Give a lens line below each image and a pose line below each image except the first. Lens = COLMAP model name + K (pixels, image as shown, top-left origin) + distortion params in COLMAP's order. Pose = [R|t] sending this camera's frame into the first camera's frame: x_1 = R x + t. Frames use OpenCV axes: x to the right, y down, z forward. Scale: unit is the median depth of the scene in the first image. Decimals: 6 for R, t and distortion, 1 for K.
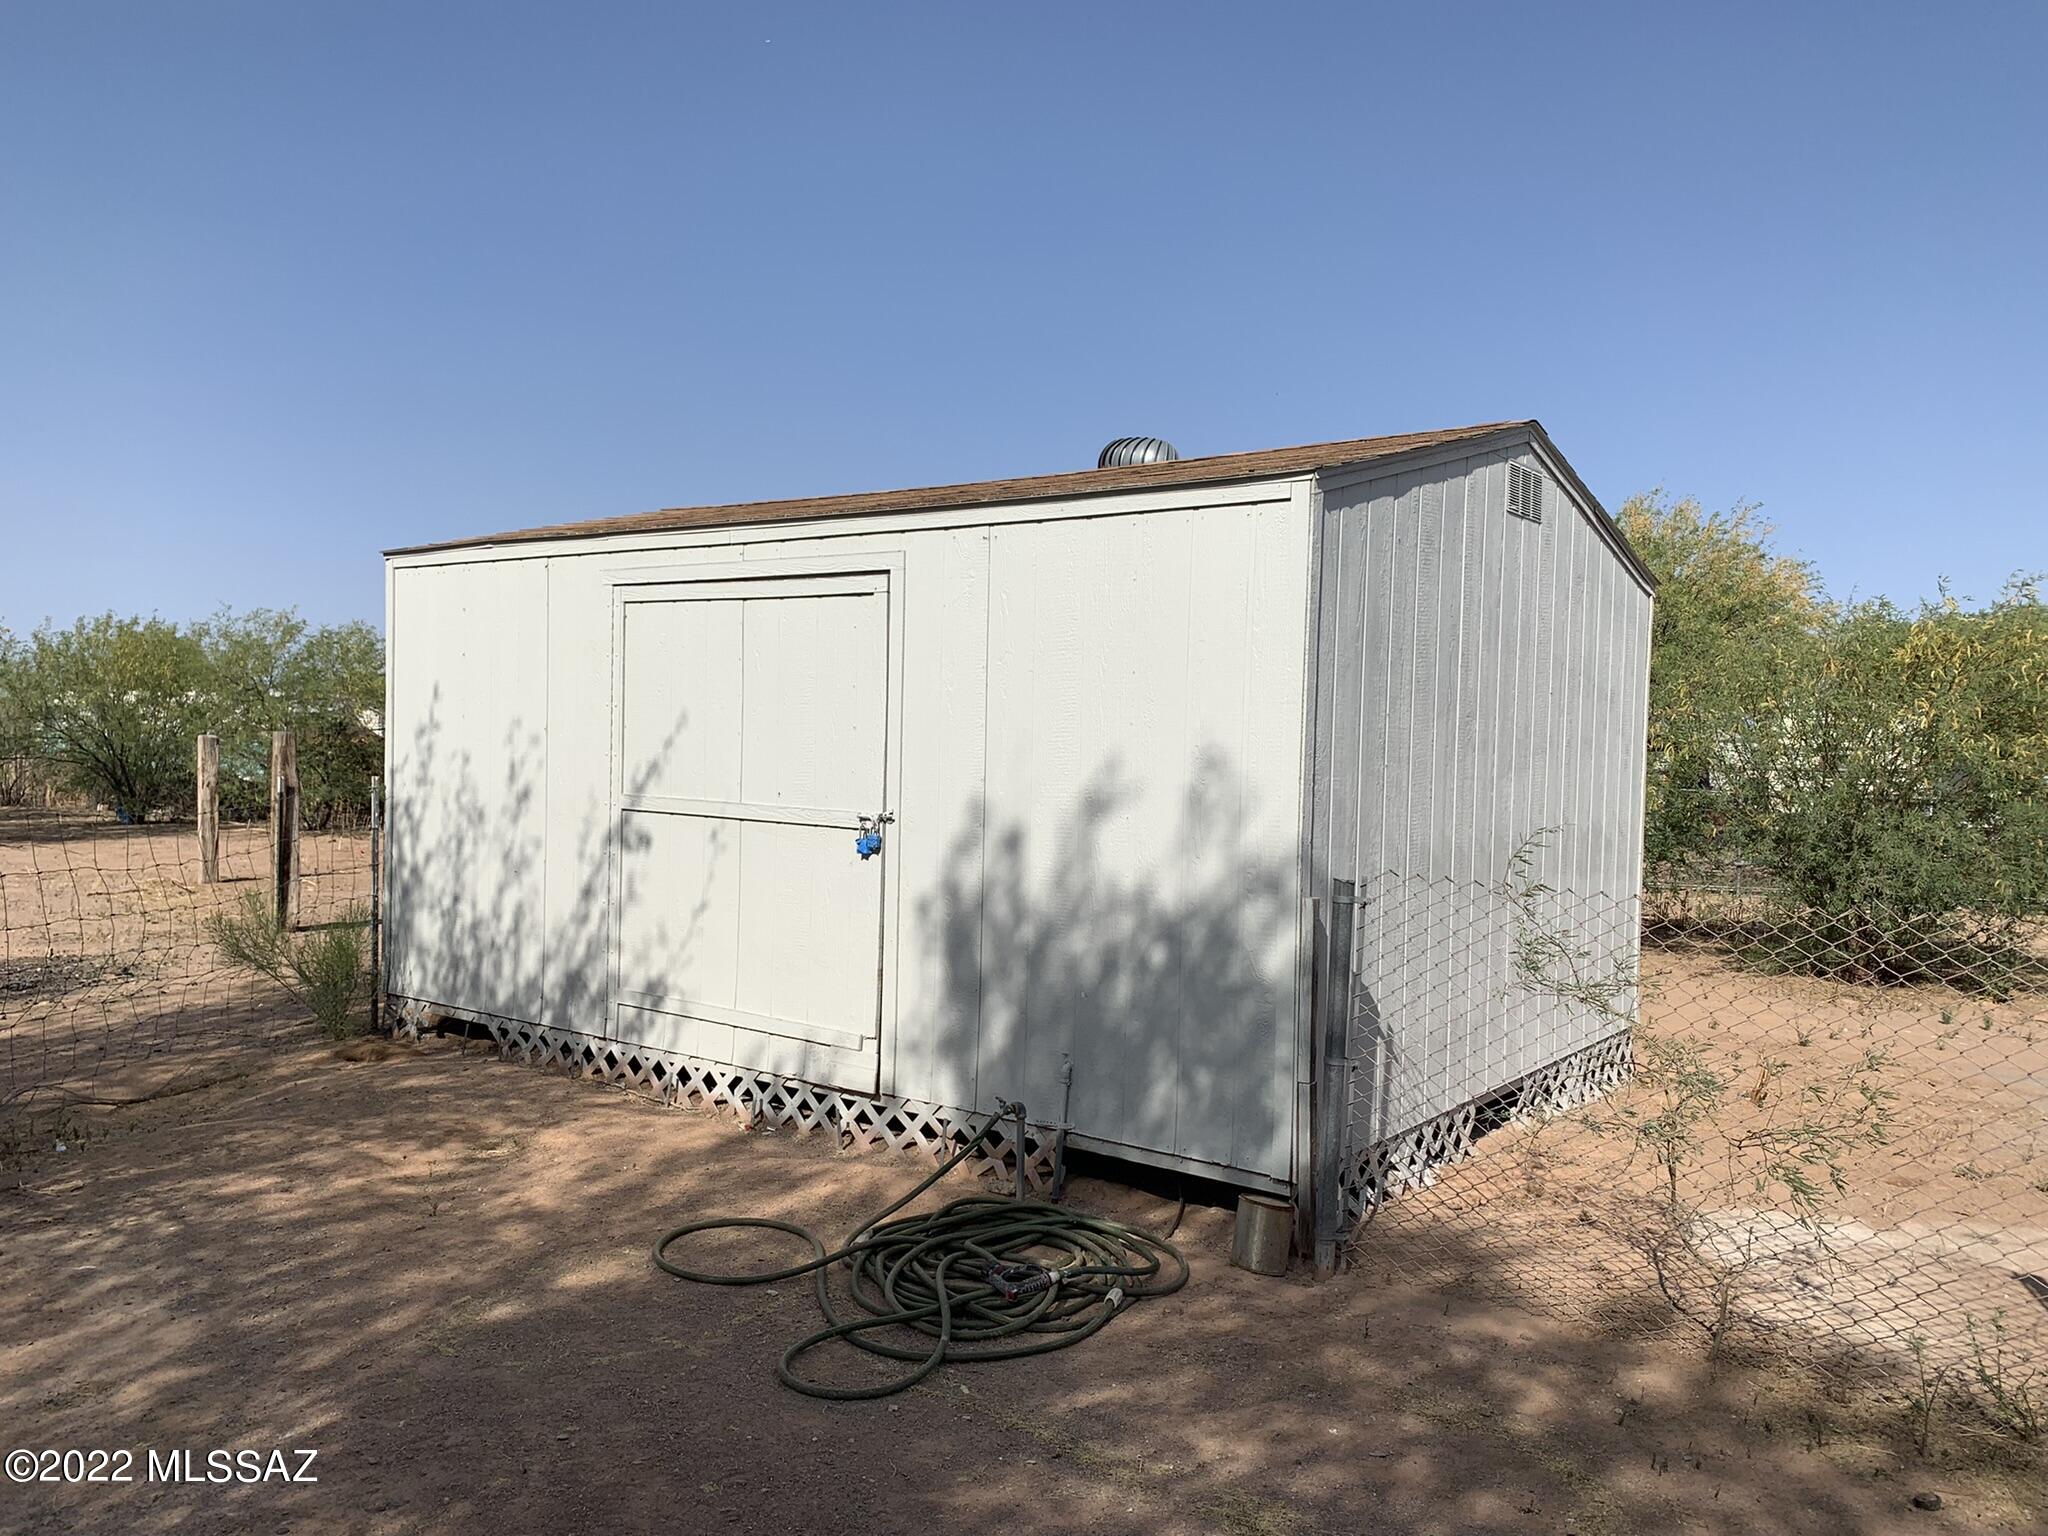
lens RADIAL K [[1546.3, 0, 1030.7], [0, 1546.3, 816.3], [0, 0, 1]] dist [0.067658, -0.125072]
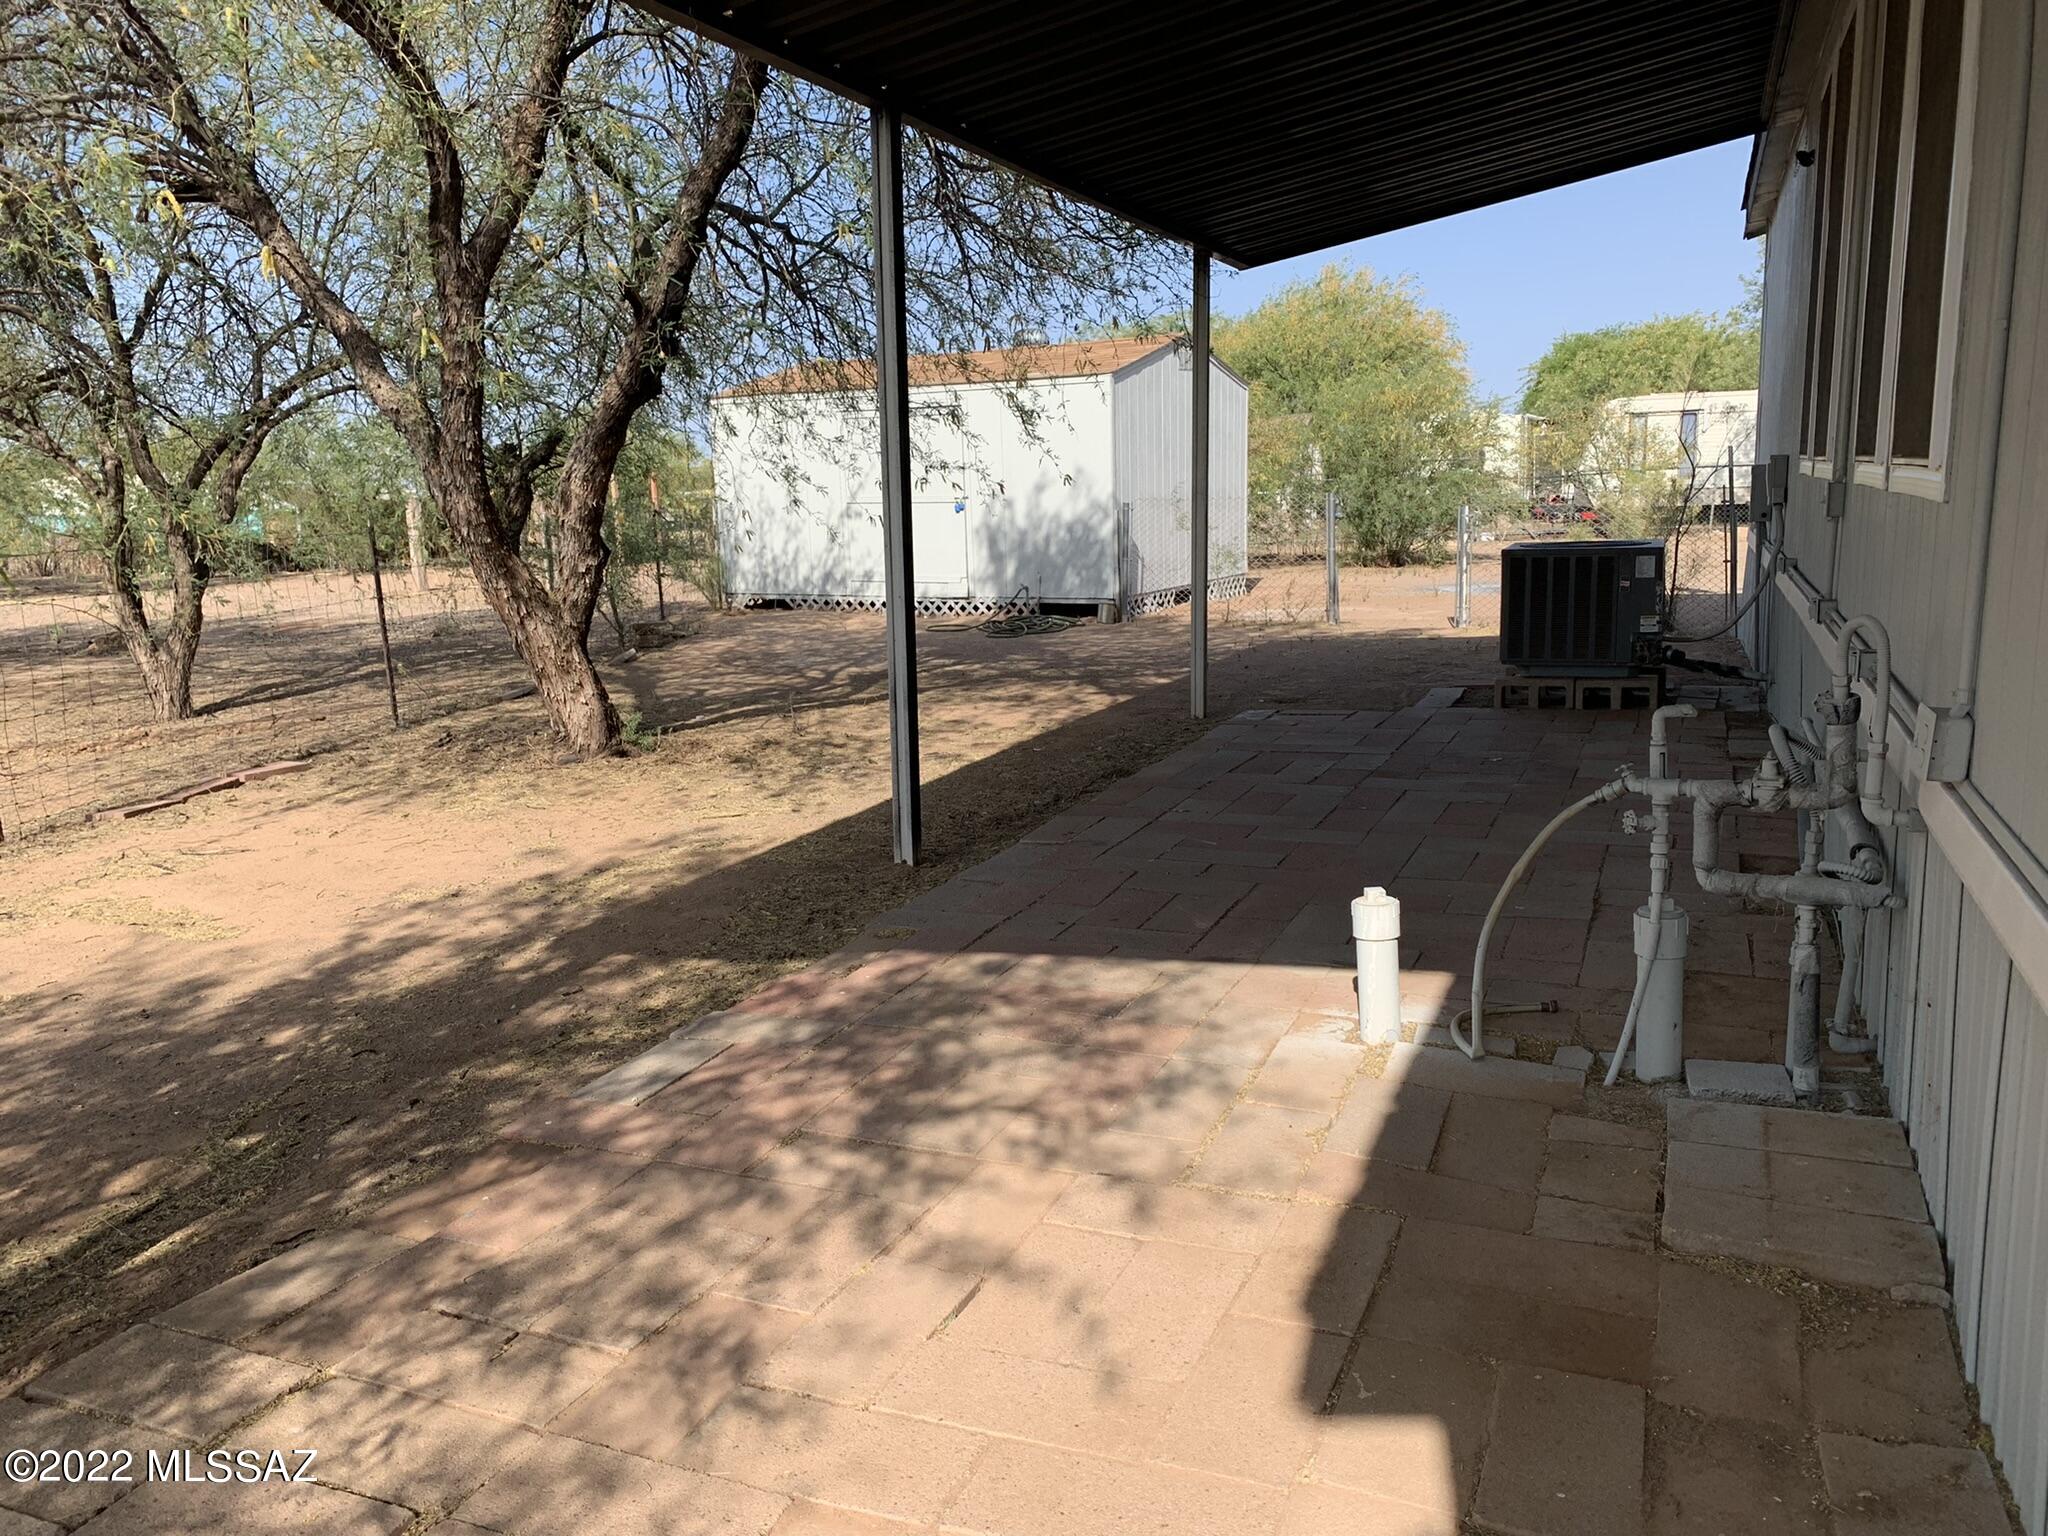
lens RADIAL K [[1546.3, 0, 1030.7], [0, 1546.3, 816.3], [0, 0, 1]] dist [0.067658, -0.125072]
pose [[0.989848, -0.082631, 0.115638, -0.306495], [0.062047, 0.983234, 0.171468, 0.083701], [-0.127868, -0.162552, 0.978380, -1.637605]]
